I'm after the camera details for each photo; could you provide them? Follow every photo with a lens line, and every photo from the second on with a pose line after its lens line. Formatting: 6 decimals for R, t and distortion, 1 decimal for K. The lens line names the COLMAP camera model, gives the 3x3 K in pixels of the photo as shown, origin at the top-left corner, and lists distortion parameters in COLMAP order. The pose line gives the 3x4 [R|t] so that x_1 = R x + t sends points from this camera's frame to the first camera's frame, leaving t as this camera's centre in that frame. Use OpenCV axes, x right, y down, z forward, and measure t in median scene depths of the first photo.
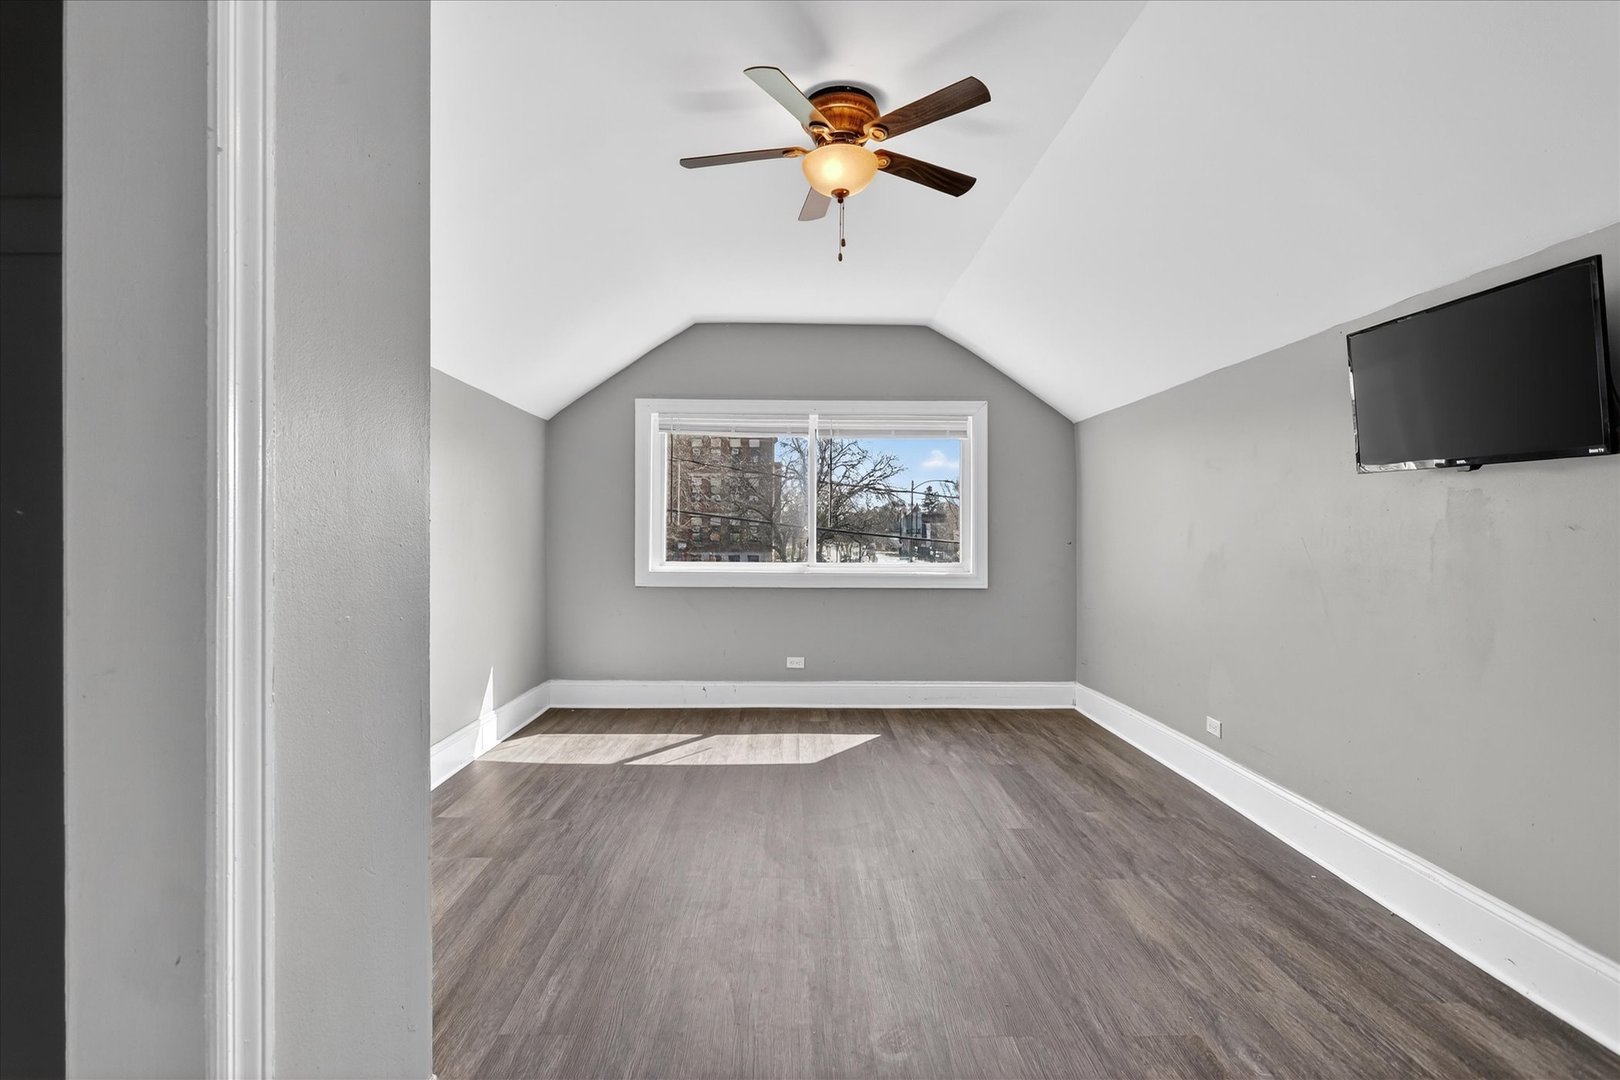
lens RADIAL K [[776.2, 0, 810.4], [0, 776.2, 541.3], [0, 0, 1]] dist [-0.002475, 0.001995]
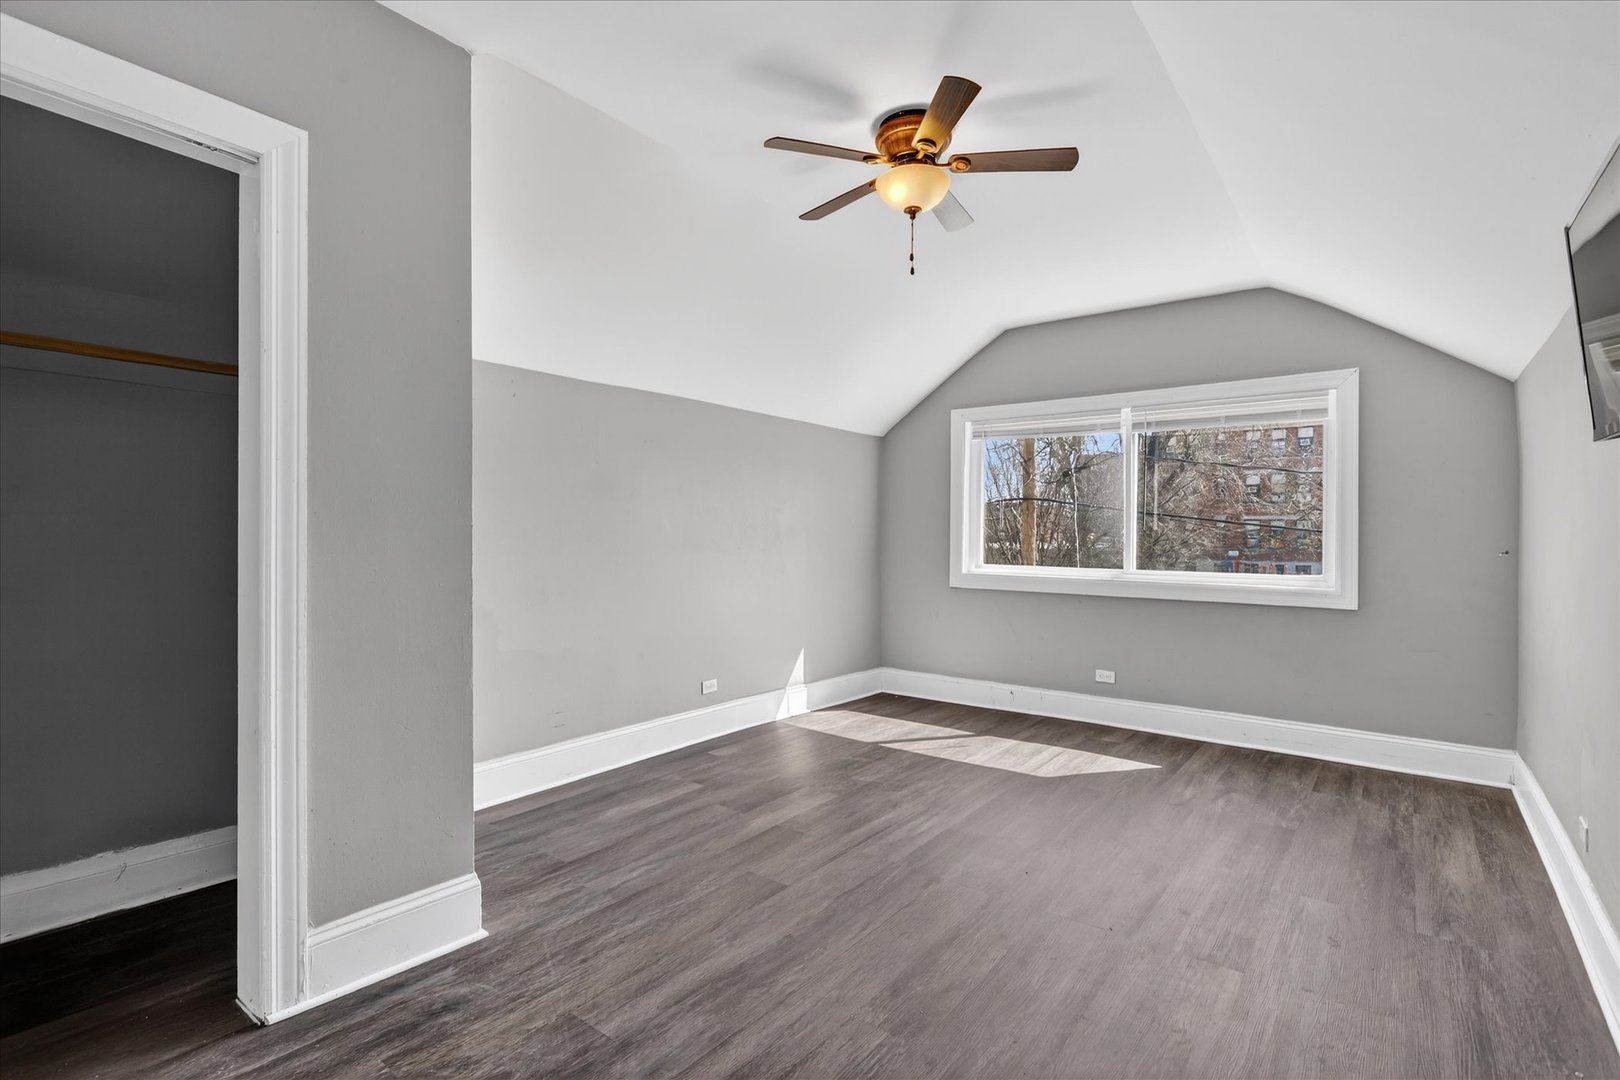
lens RADIAL K [[776.2, 0, 795.3], [0, 776.2, 536.6], [0, 0, 1]] dist [-0.002475, 0.001995]
pose [[0.774728, 0.002195, -0.632291, 0.282554], [-0.010541, 0.999900, -0.009445, 0.001492], [0.632207, 0.013982, 0.774673, 0.046747]]
